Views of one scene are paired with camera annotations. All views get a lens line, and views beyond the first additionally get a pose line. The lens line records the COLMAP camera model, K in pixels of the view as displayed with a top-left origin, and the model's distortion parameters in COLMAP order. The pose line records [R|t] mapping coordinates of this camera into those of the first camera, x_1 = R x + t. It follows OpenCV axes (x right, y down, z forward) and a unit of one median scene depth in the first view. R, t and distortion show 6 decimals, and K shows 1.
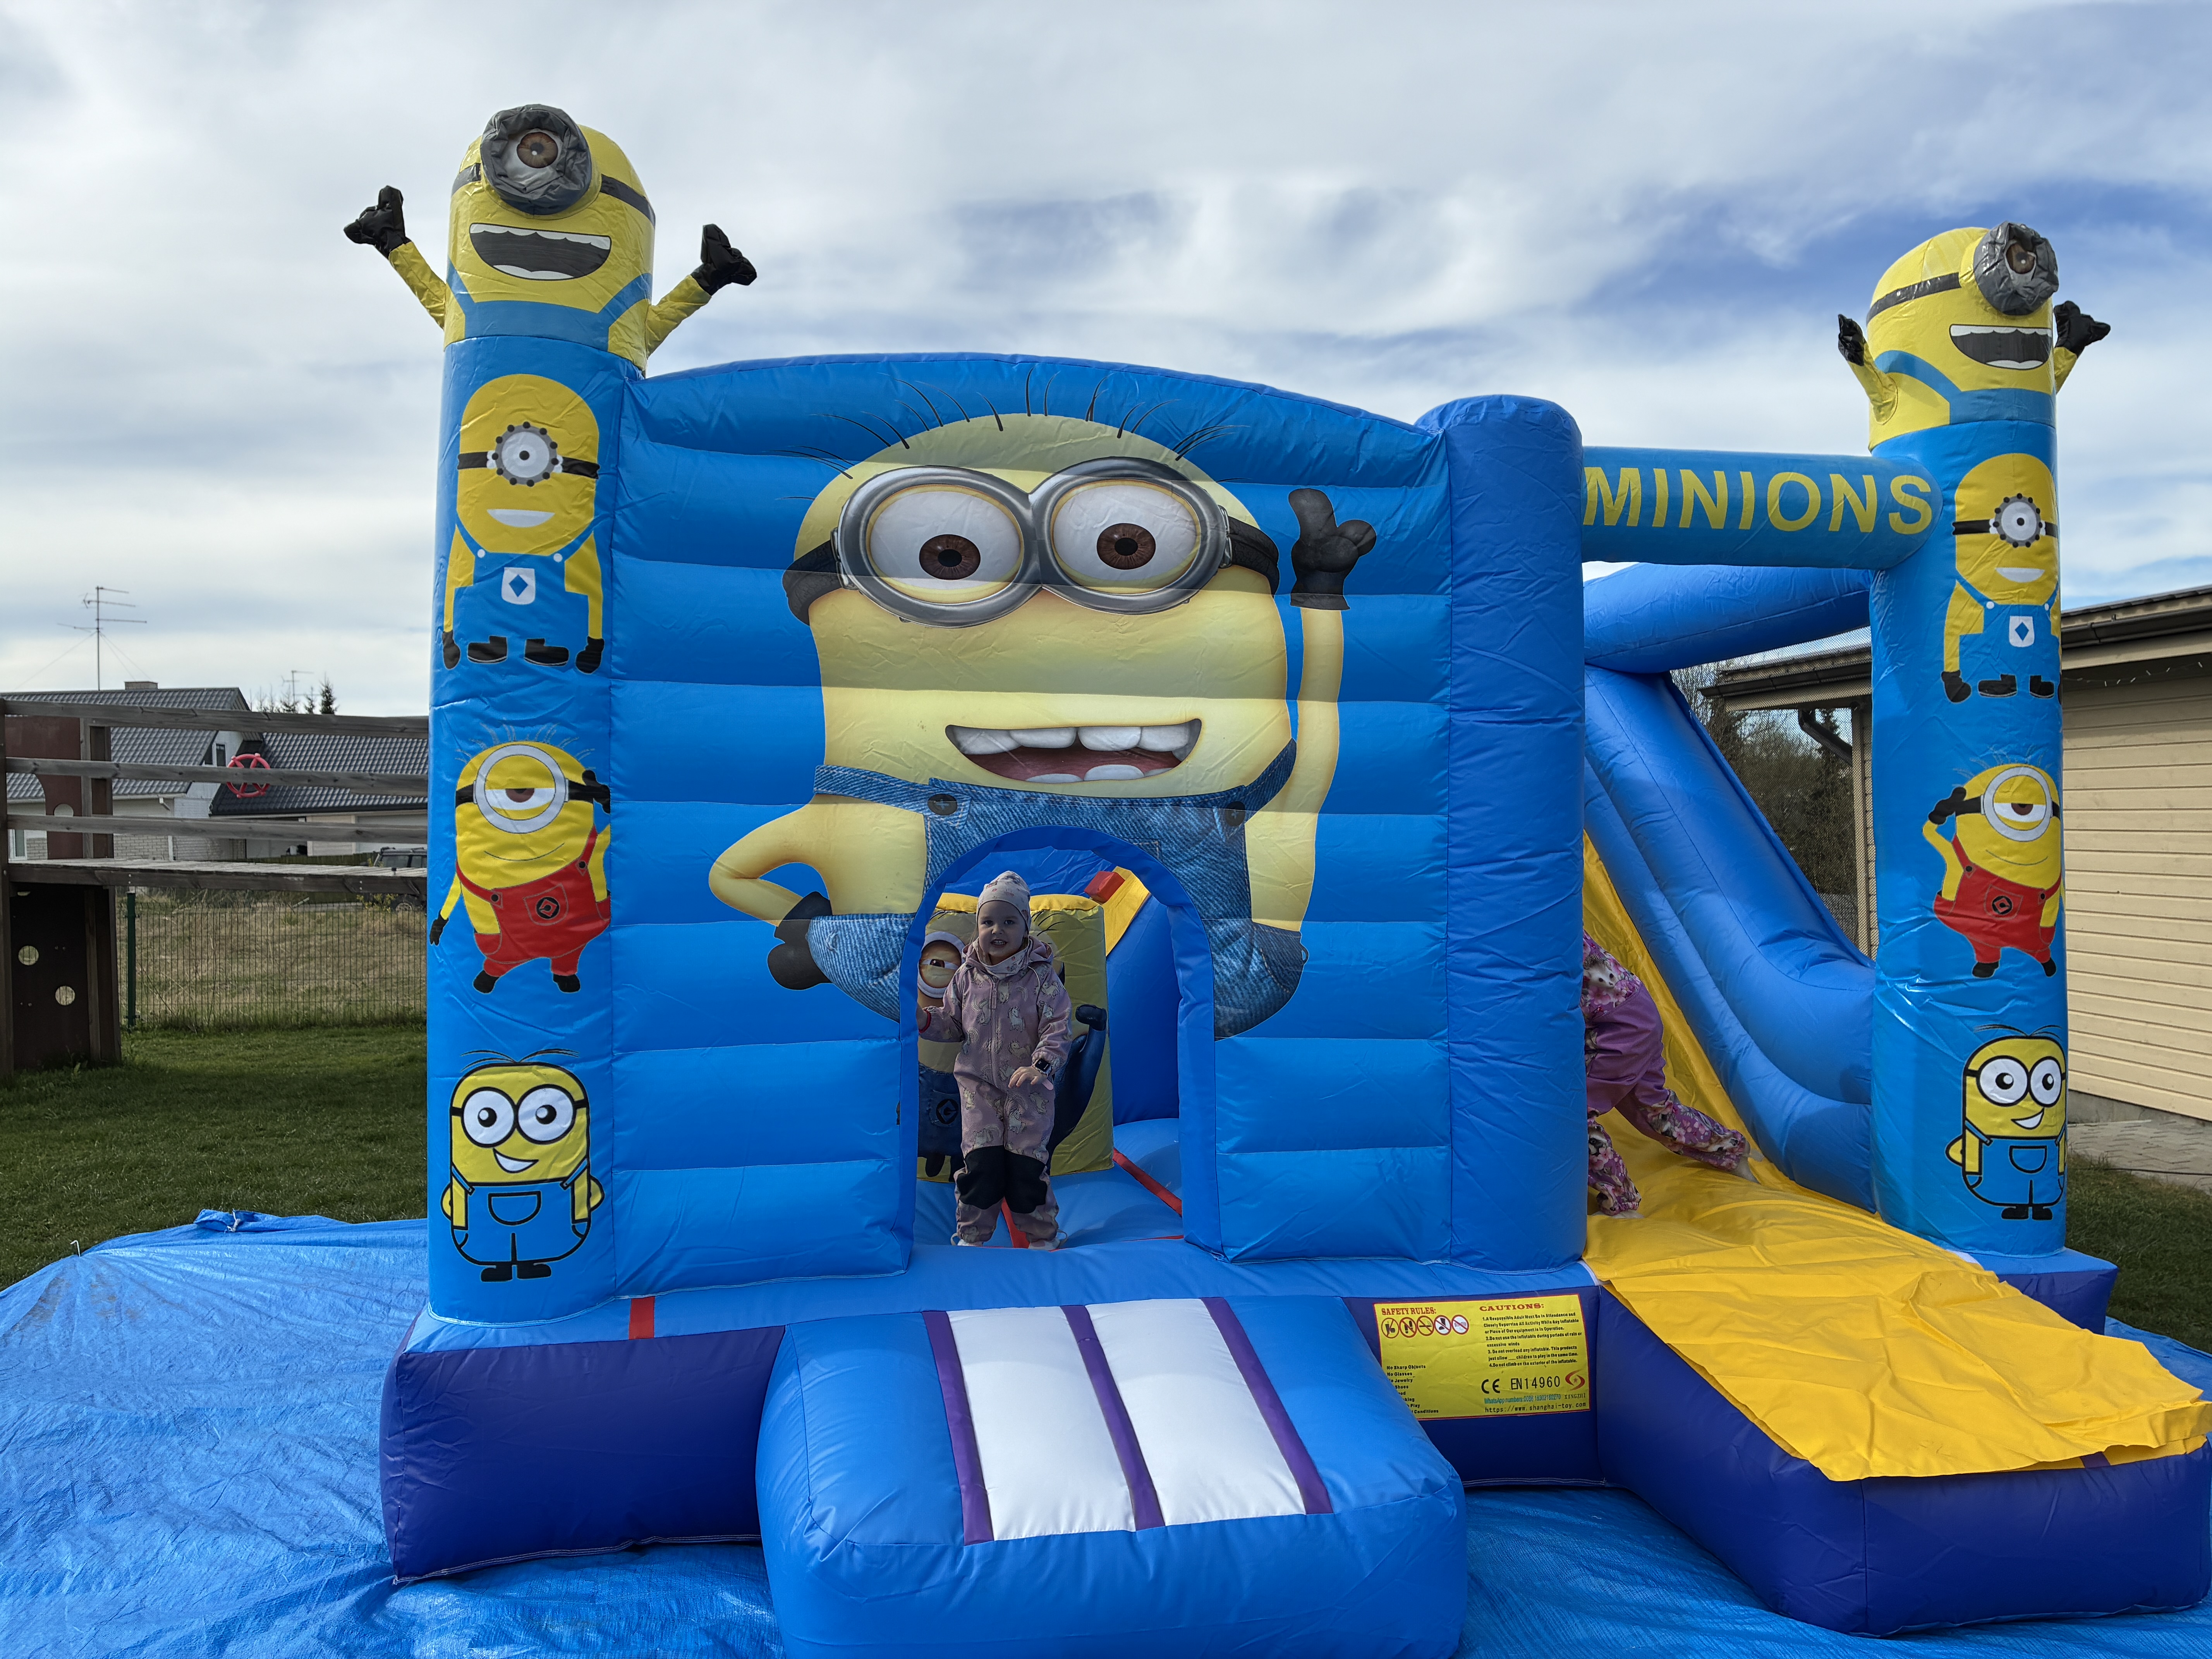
lens RADIAL K [[1692.1, 0, 1079.1], [0, 1692.1, 774.2], [0, 0, 1]] dist [0.033294, -0.014751]
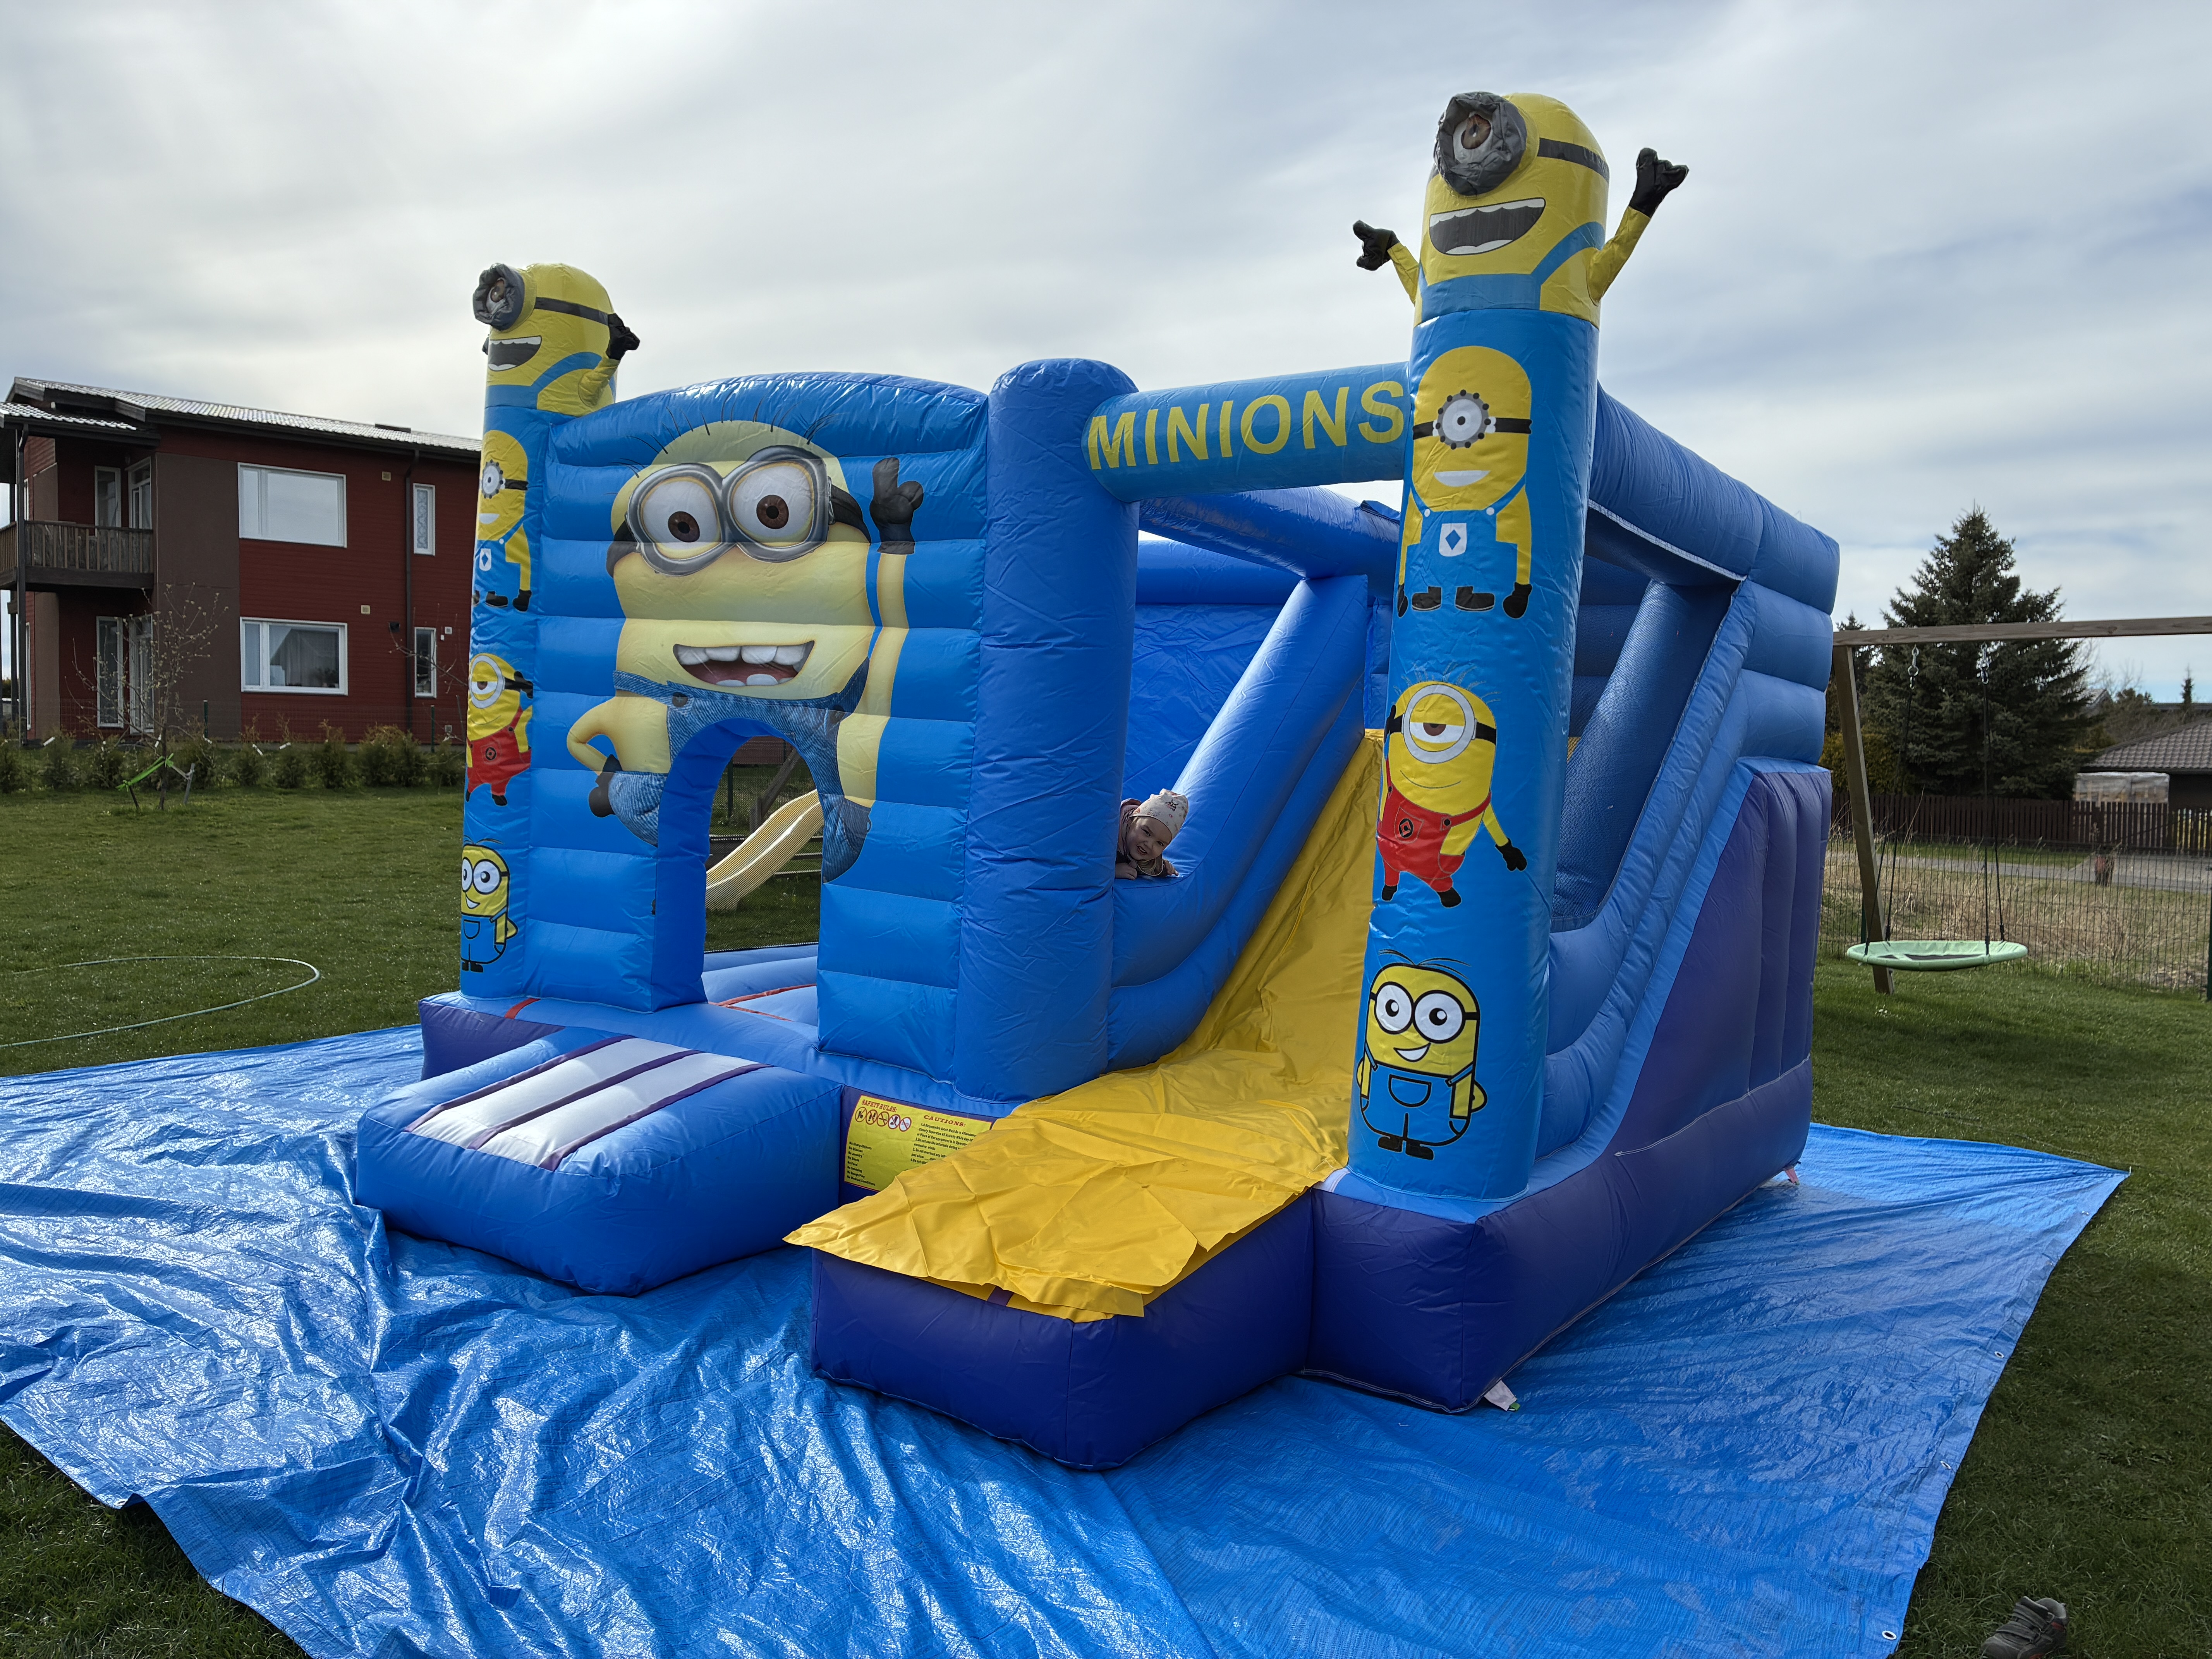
lens RADIAL K [[1692.1, 0, 1088.3], [0, 1692.1, 815.7], [0, 0, 1]] dist [0.033294, -0.014751]
pose [[0.707394, 0.064619, -0.703859, 1.159695], [-0.027532, 0.997576, 0.063913, 0.014417], [0.706283, -0.025833, 0.707458, 0.211564]]
